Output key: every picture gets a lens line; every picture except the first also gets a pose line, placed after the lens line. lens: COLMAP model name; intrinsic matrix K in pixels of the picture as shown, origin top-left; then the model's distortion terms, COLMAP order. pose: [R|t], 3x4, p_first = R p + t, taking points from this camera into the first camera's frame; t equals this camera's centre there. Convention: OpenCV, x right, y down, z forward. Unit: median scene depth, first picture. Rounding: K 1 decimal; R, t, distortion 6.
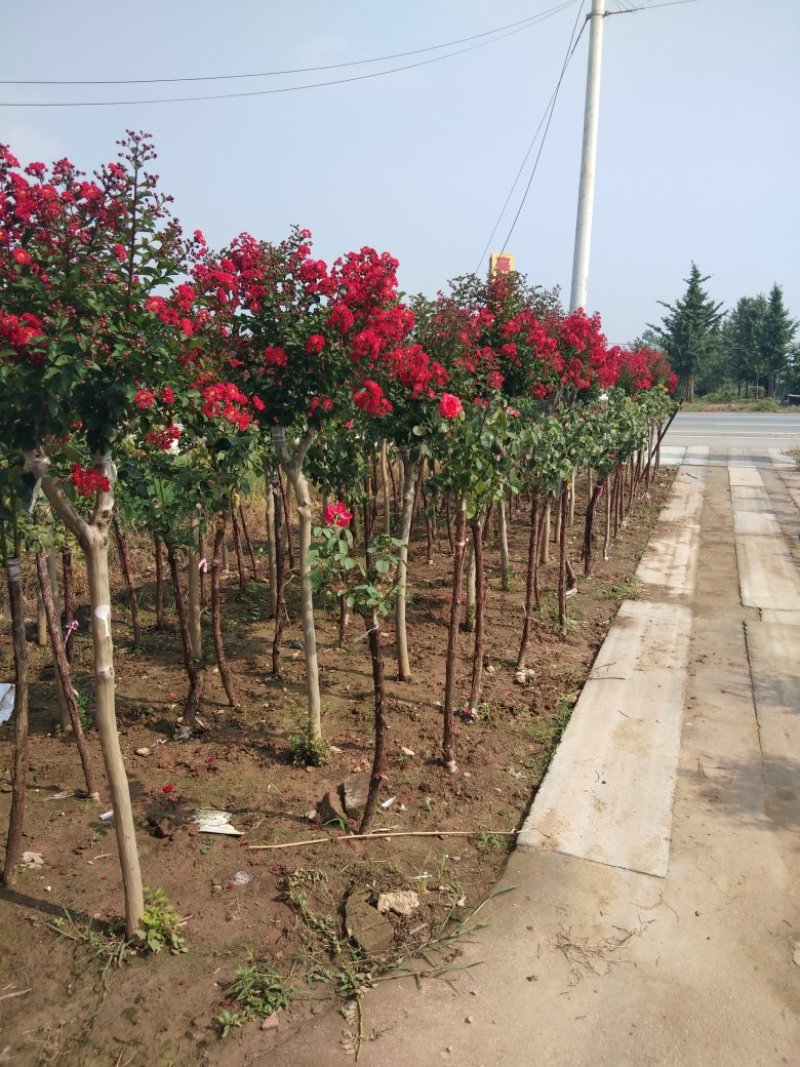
lens RADIAL K [[845.5, 0, 400.0], [0, 845.5, 533.5], [0, 0, 1]] dist [0.107379, -0.286303]
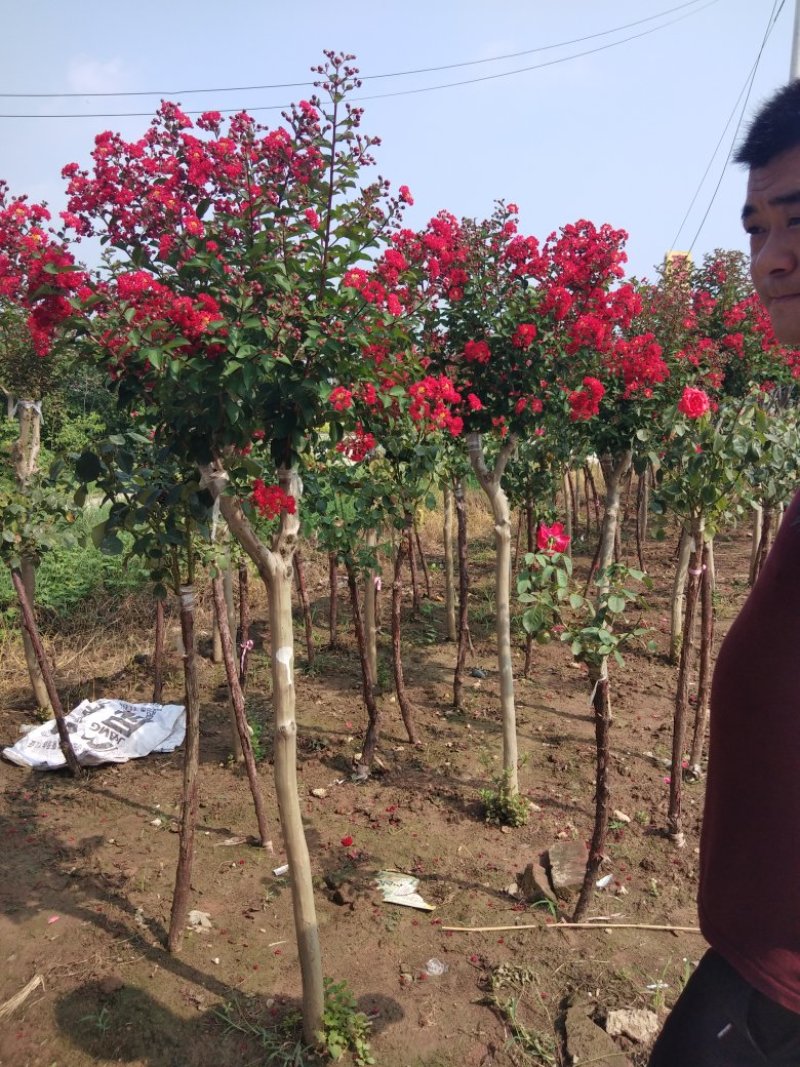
lens RADIAL K [[834.7, 0, 386.3], [0, 834.7, 523.9], [0, 0, 1]] dist [0.110111, -0.254977]
pose [[0.979956, 0.004946, -0.199153, -0.061444], [-0.009199, 0.999749, -0.020438, -0.015092], [0.199002, 0.021860, 0.979755, 0.147610]]
